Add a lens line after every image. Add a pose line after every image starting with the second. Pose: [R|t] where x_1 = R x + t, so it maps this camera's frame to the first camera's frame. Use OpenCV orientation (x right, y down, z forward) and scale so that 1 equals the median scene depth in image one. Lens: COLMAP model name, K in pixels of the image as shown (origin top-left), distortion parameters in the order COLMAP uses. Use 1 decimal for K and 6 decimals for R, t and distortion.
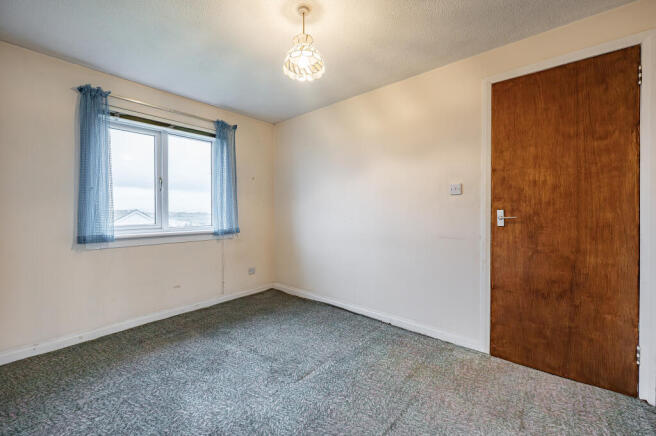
lens RADIAL K [[269.9, 0, 319.8], [0, 269.9, 215.1], [0, 0, 1]] dist [-0.000798, -0.000214]
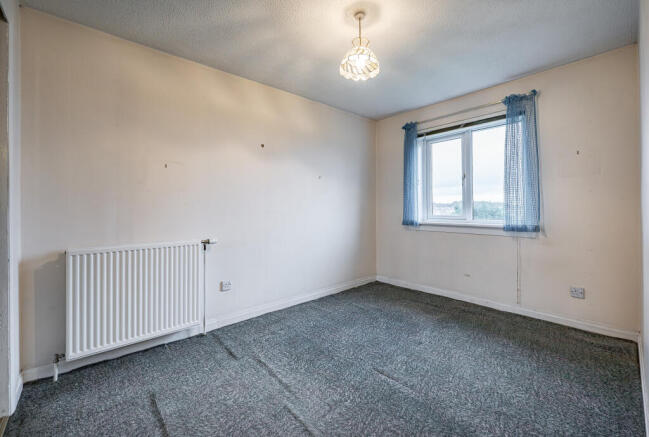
lens RADIAL K [[271.8, 0, 325.4], [0, 271.8, 205.7], [0, 0, 1]] dist [0.000267, -0.000018]
pose [[-0.131758, -0.002958, -0.991277, 0.629652], [-0.006869, 0.999974, -0.002071, -0.000122], [0.991258, 0.006536, -0.131775, 0.617988]]
